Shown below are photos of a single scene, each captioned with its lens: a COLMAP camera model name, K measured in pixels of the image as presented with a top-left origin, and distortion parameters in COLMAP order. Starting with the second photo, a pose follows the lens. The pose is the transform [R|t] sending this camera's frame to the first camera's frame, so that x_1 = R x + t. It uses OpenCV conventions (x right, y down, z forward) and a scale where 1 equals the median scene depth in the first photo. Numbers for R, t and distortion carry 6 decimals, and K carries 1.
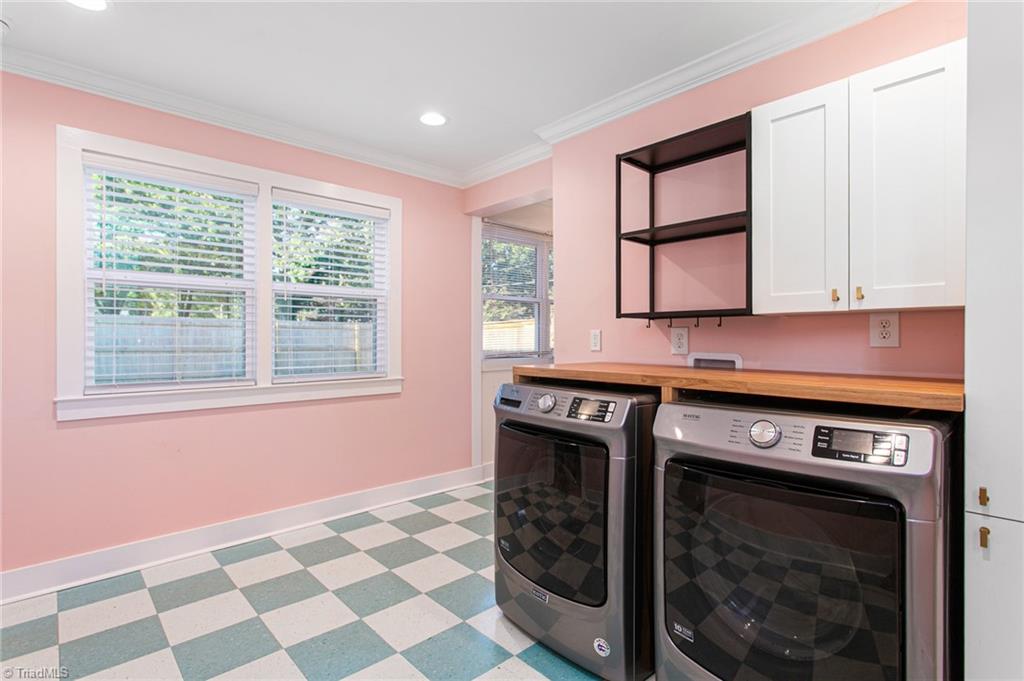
lens RADIAL K [[497.2, 0, 507.4], [0, 497.2, 343.5], [0, 0, 1]] dist [0.001022, 0.002363]
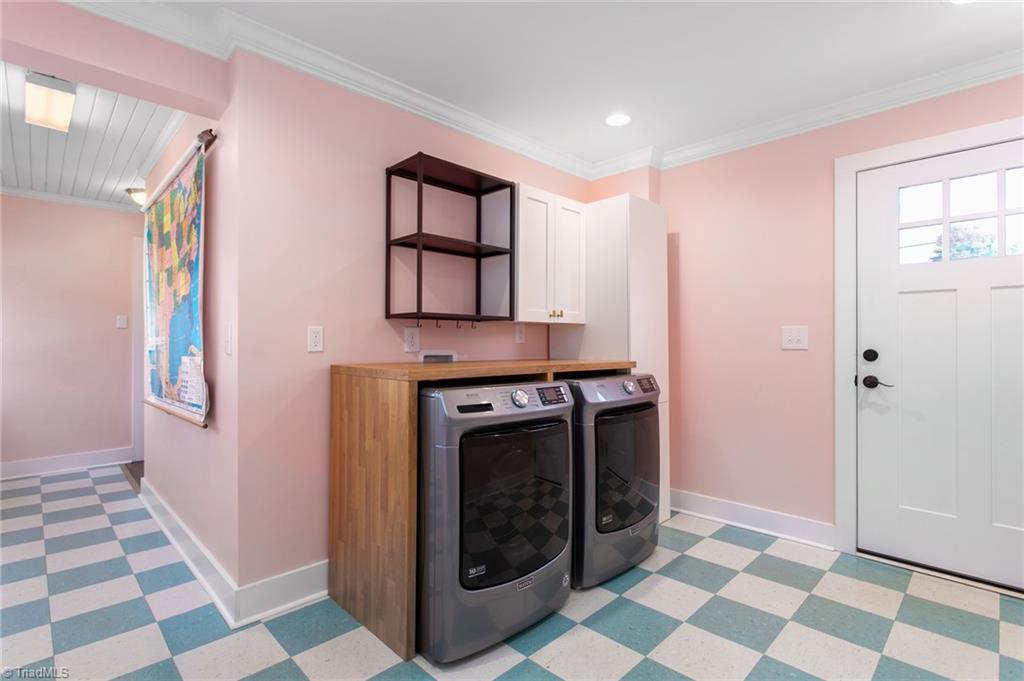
lens RADIAL K [[497.2, 0, 515.6], [0, 497.2, 338.1], [0, 0, 1]] dist [0.001022, 0.002363]
pose [[-0.055577, 0.002977, 0.998450, -0.819727], [0.004831, 0.999985, -0.002712, -0.004970], [-0.998443, 0.004672, -0.055591, 0.905523]]
